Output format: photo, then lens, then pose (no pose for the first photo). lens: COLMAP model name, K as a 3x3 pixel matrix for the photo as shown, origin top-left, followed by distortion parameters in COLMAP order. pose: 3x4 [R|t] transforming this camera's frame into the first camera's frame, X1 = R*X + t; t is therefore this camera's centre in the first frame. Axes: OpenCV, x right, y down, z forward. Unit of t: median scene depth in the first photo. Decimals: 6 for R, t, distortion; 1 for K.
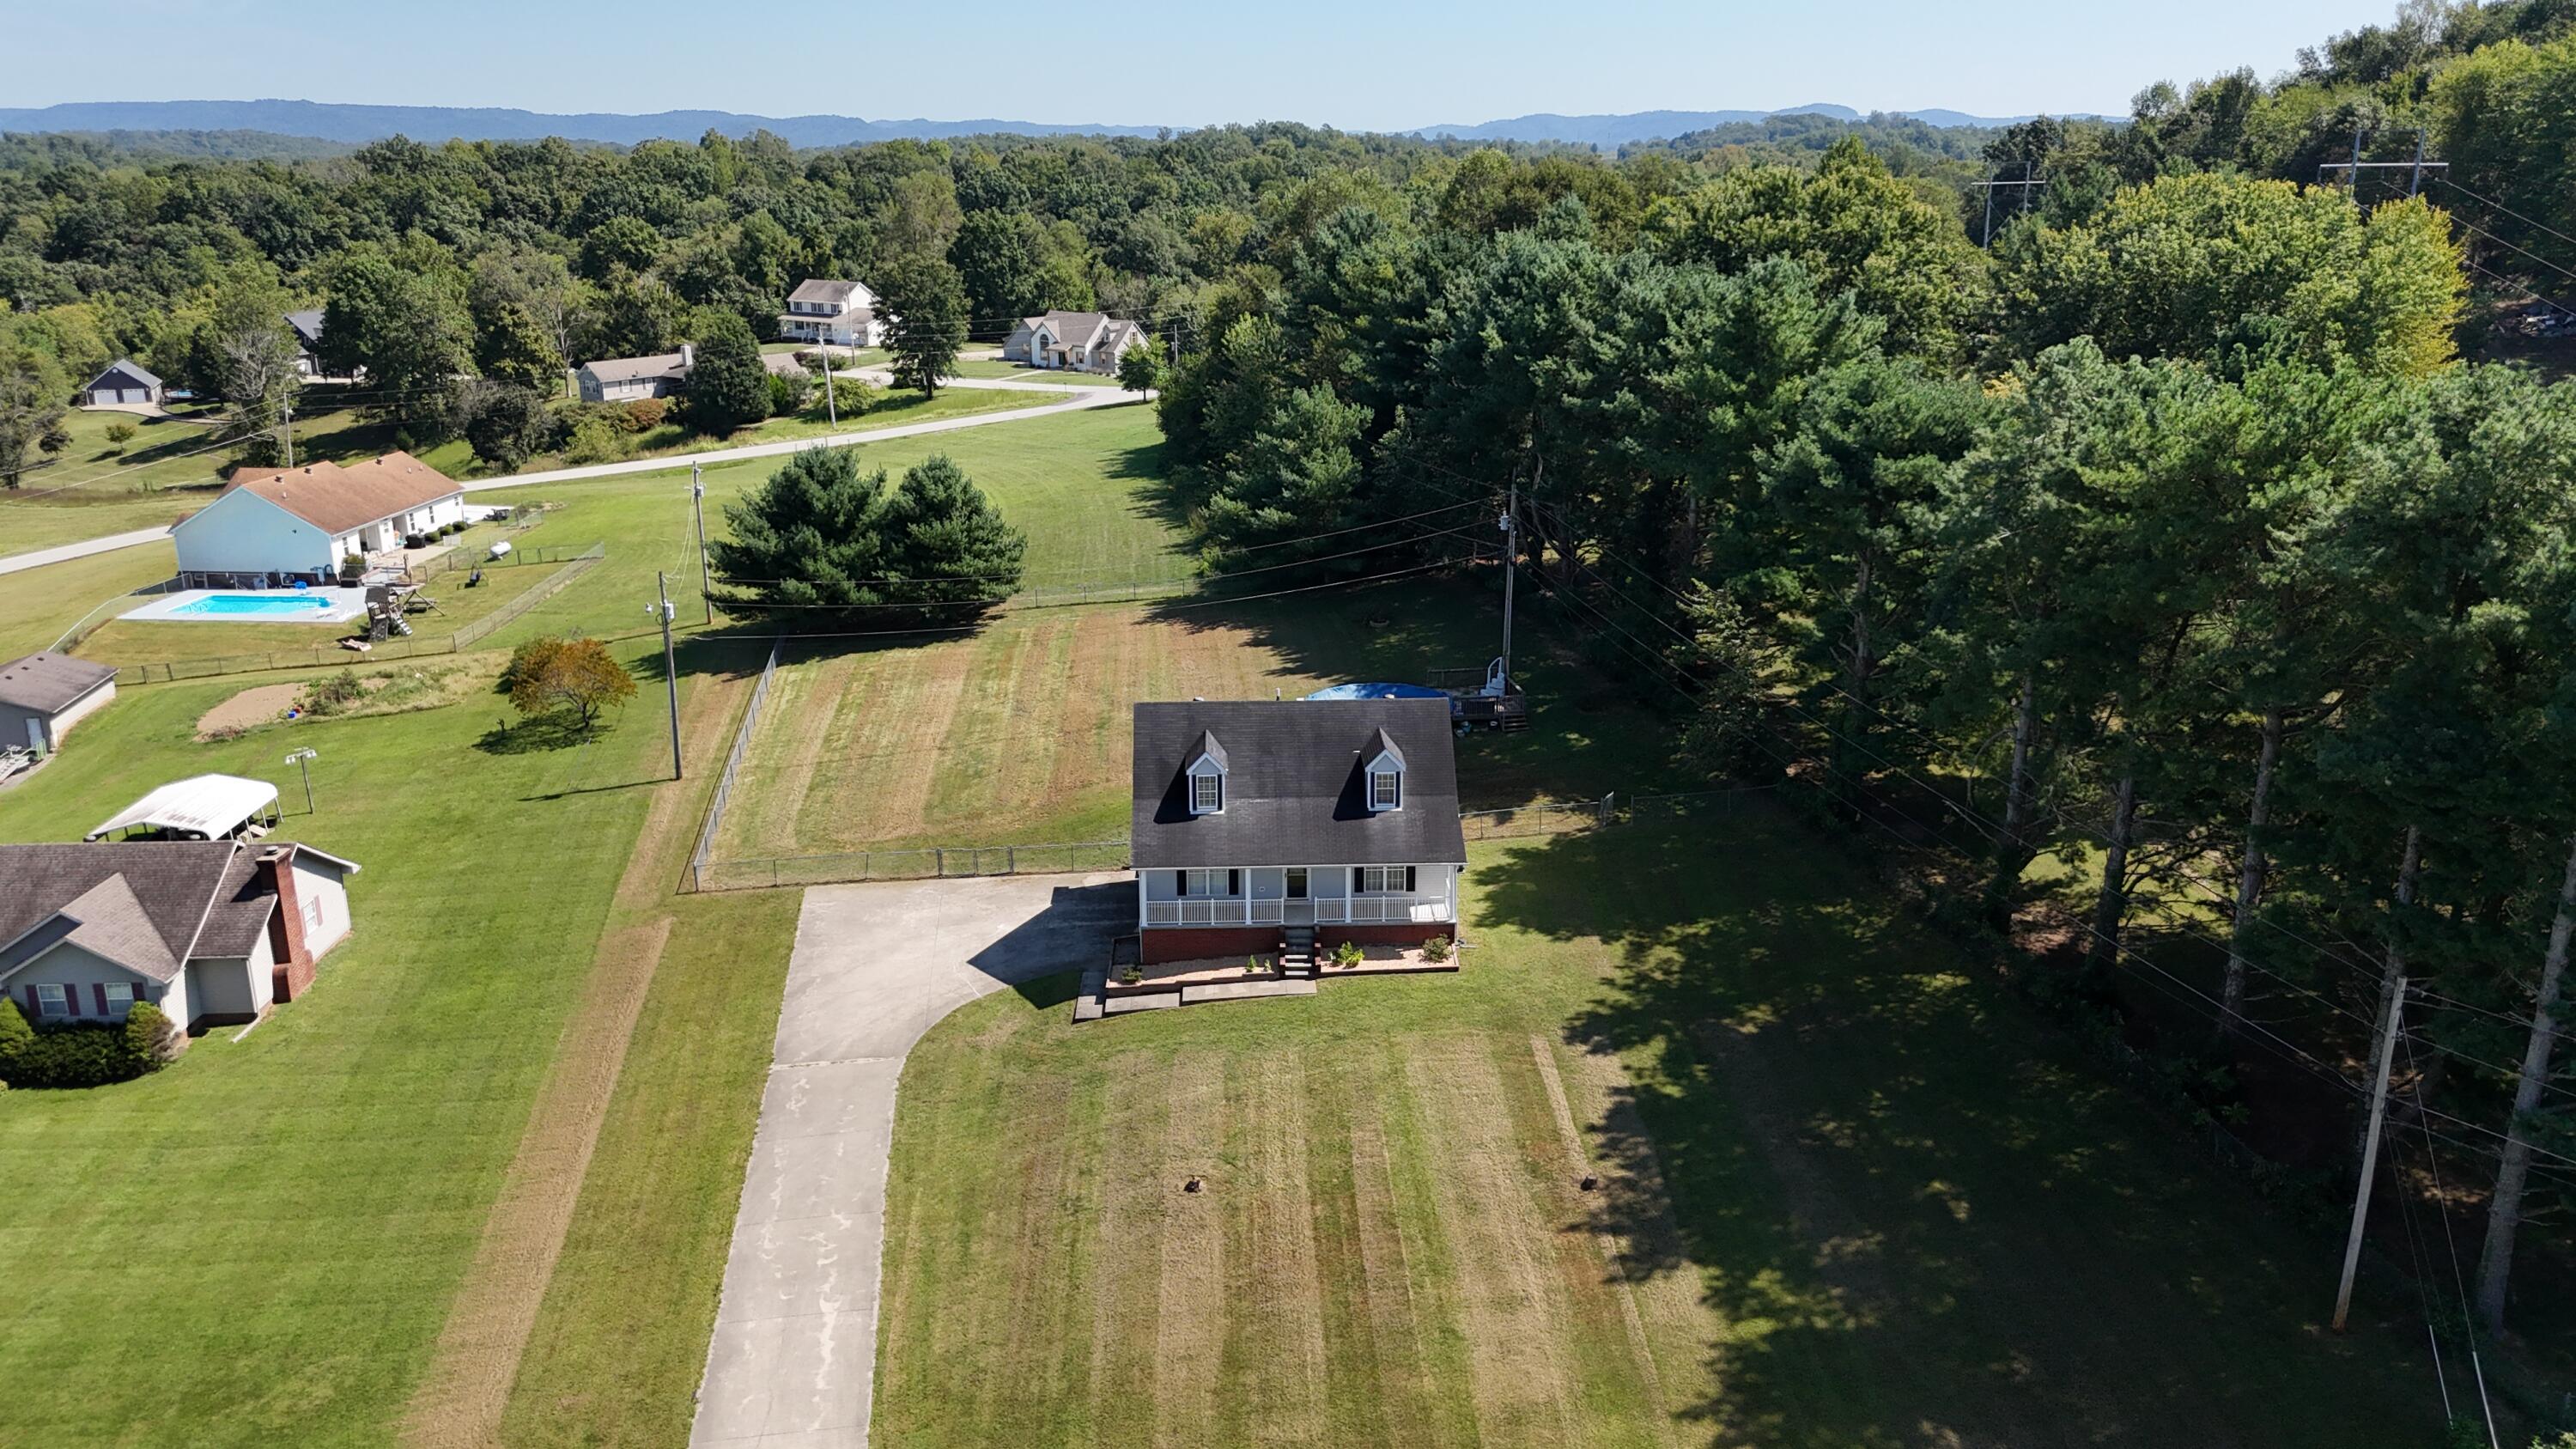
lens RADIAL K [[1904.2, 0, 1307.2], [0, 1904.2, 713.8], [0, 0, 1]] dist [0.059576, -0.057465]
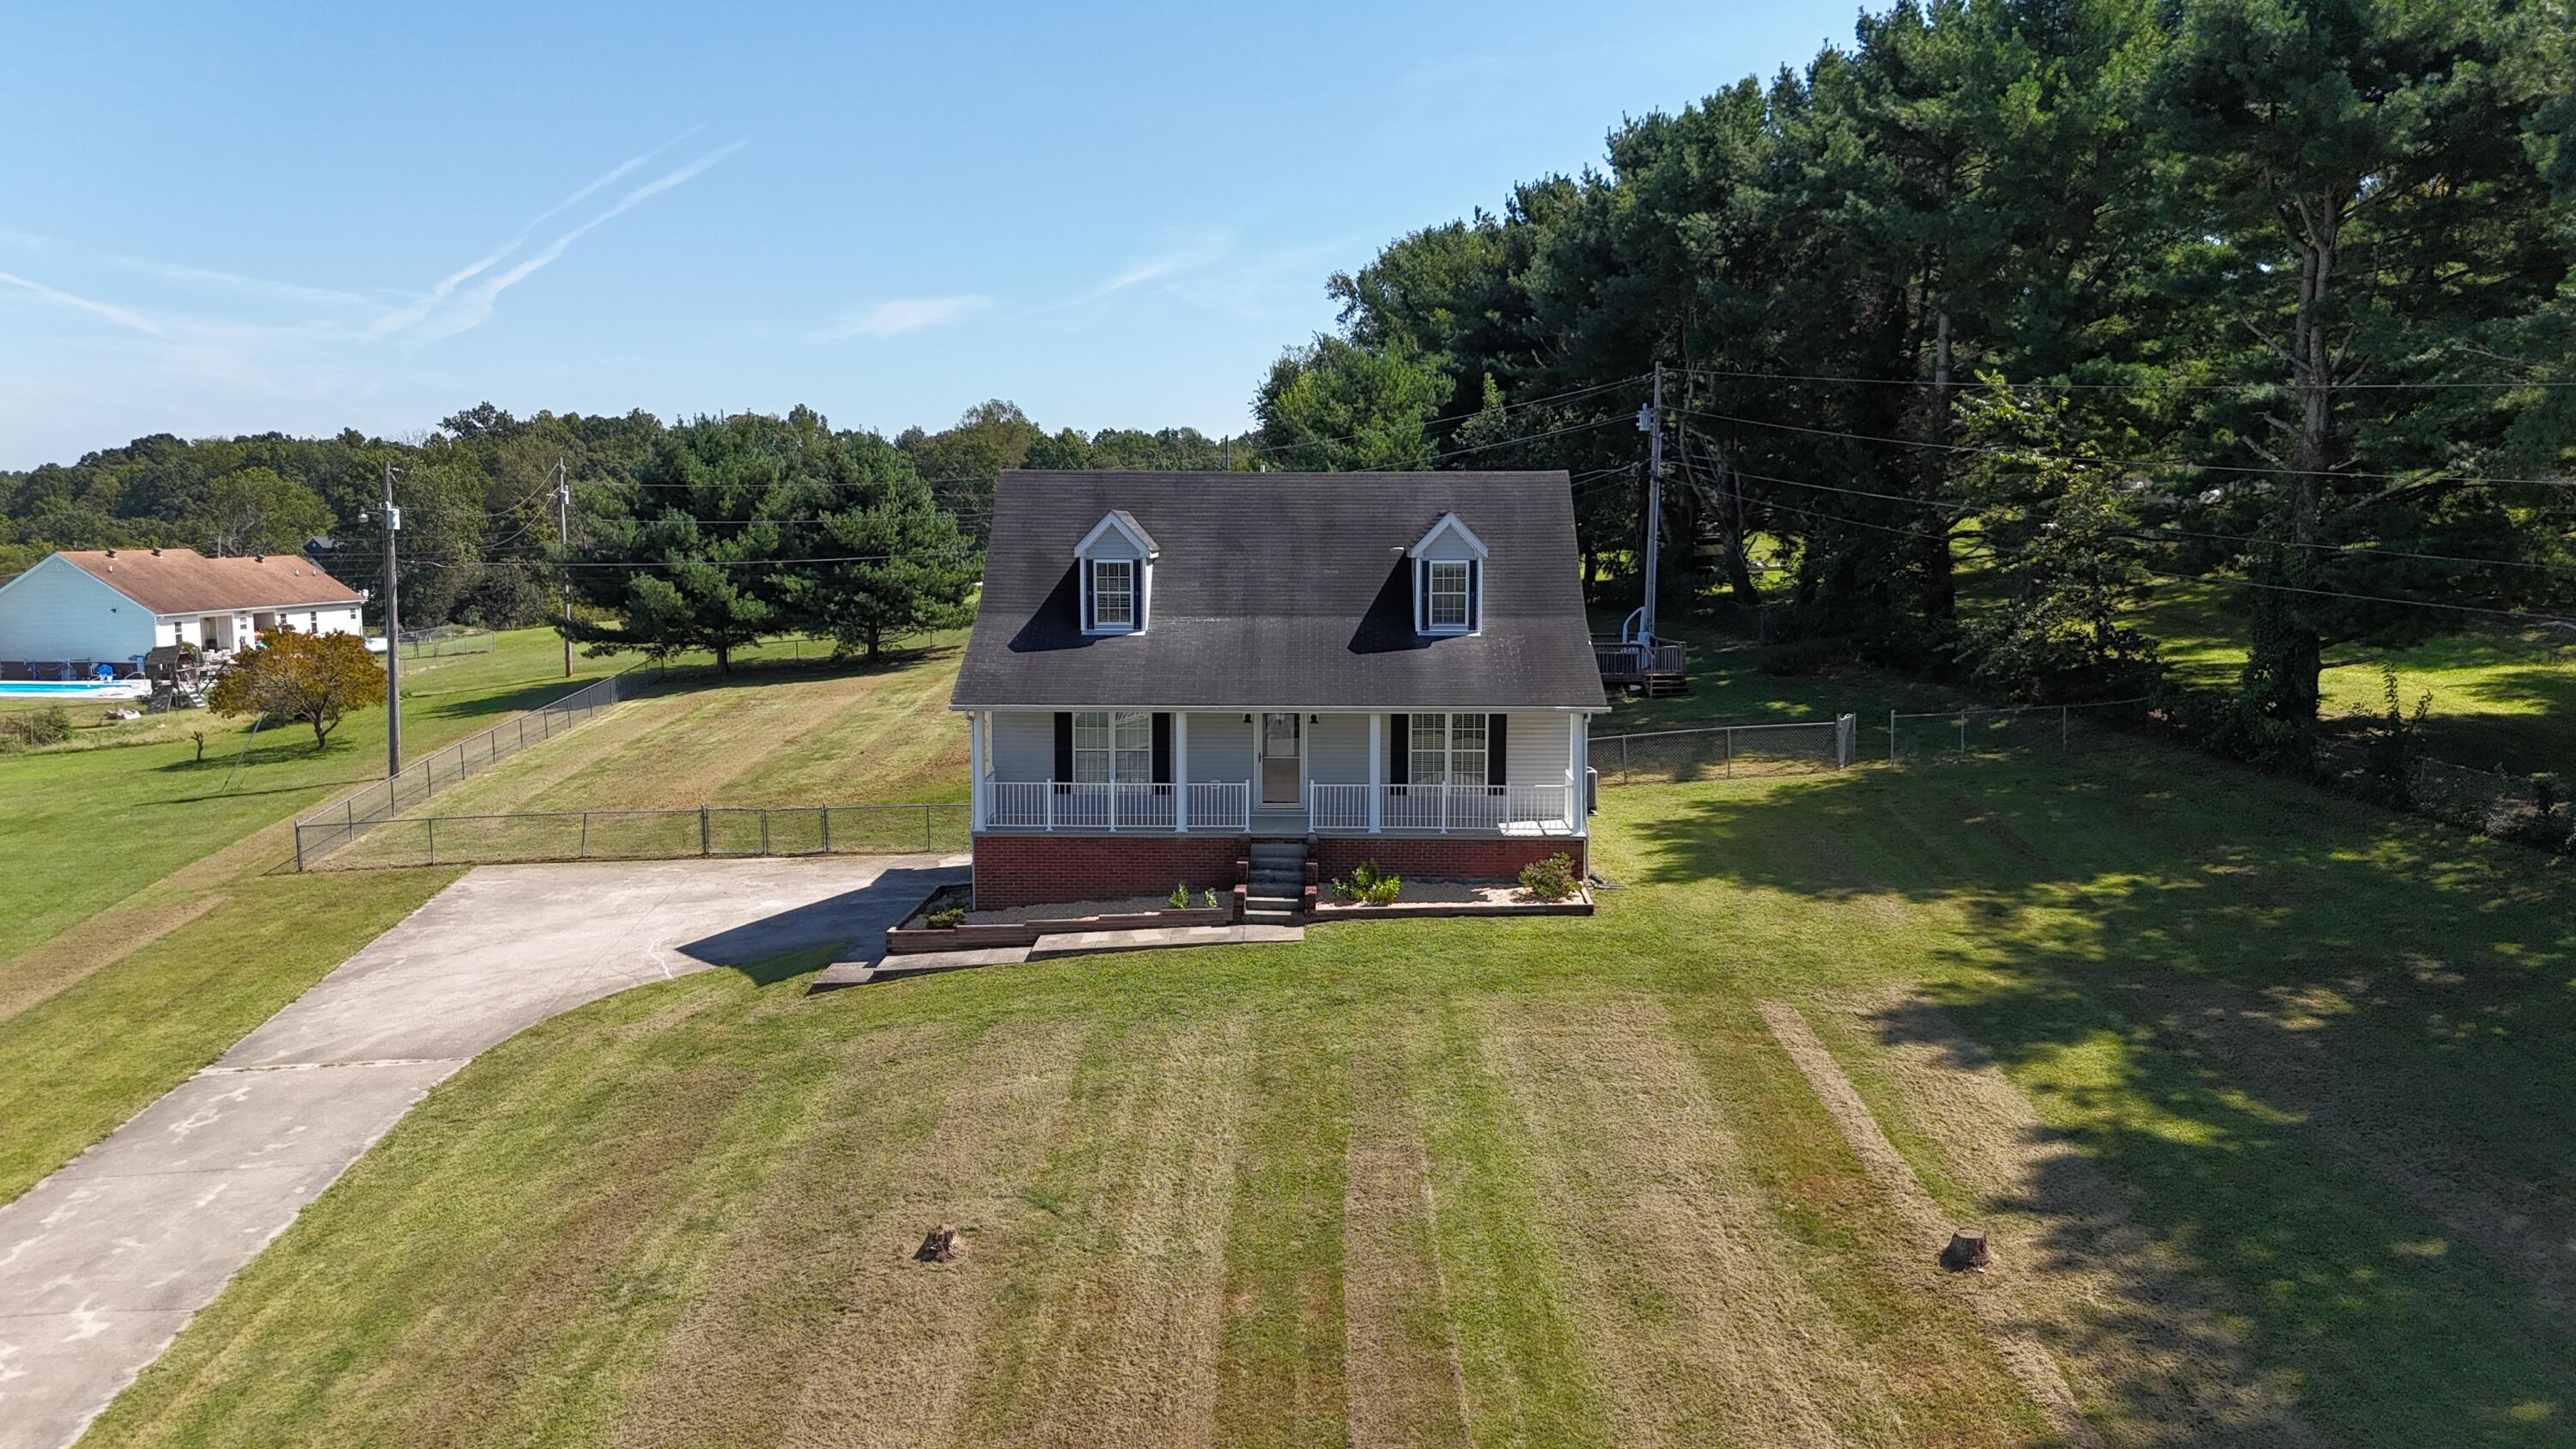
lens RADIAL K [[1904.2, 0, 1303.9], [0, 1904.2, 715.5], [0, 0, 1]] dist [0.059576, -0.057465]
pose [[0.998358, 0.008035, -0.056711, 0.032152], [-0.018258, 0.983107, -0.182118, 0.176828], [0.054290, 0.182854, 0.981640, 0.500640]]
